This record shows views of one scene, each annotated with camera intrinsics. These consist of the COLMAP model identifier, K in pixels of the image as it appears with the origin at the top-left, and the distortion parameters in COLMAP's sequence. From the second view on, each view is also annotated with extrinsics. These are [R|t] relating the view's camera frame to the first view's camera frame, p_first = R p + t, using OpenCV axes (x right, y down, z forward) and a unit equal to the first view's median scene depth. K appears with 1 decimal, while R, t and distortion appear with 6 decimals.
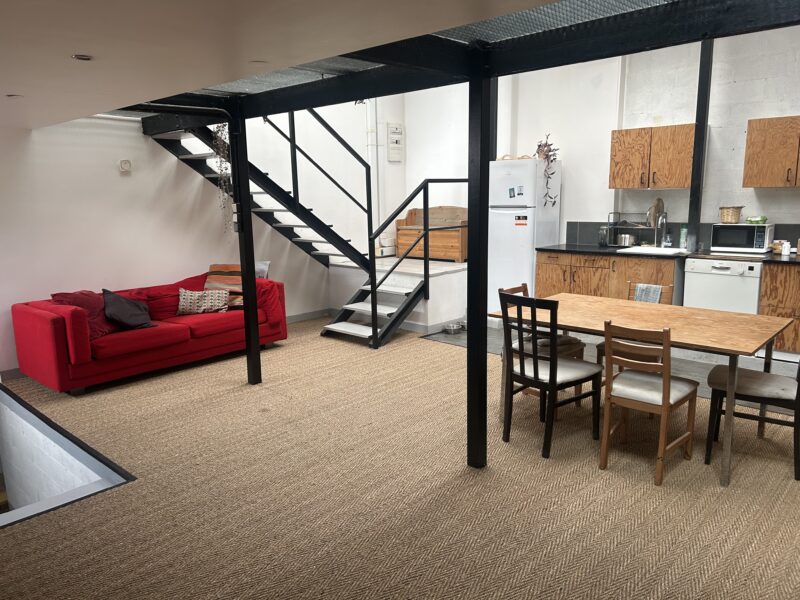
lens RADIAL K [[587.9, 0, 400.0], [0, 587.9, 300.0], [0, 0, 1]] dist [0.008716, 0.003199]
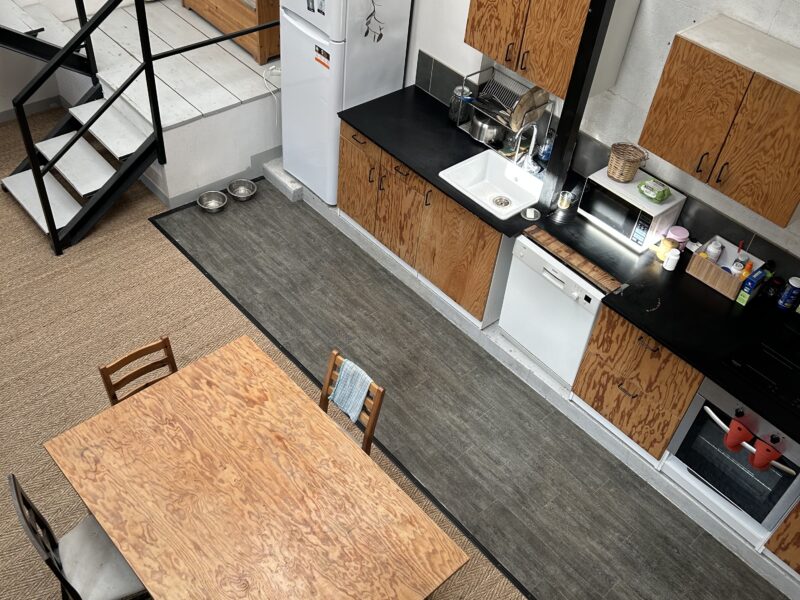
lens RADIAL K [[796.5, 0, 401.0], [0, 796.5, 288.9], [0, 0, 1]] dist [0.076252, 0.006999]
pose [[0.991172, 0.132076, 0.011566, 0.329882], [-0.117127, 0.831423, 0.543155, -0.414332], [0.062121, -0.539715, 0.839553, 0.248615]]
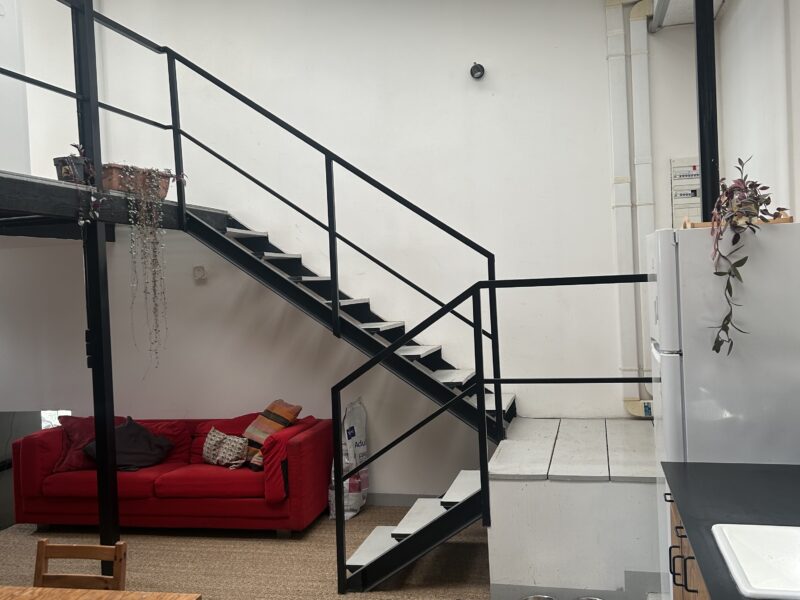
lens RADIAL K [[796.5, 0, 401.0], [0, 796.5, 288.9], [0, 0, 1]] dist [0.076252, 0.006999]
pose [[0.498391, 0.004022, -0.866943, 0.632934], [-0.125108, 0.989856, -0.067330, -0.152376], [0.857878, 0.142018, 0.493839, 0.634835]]
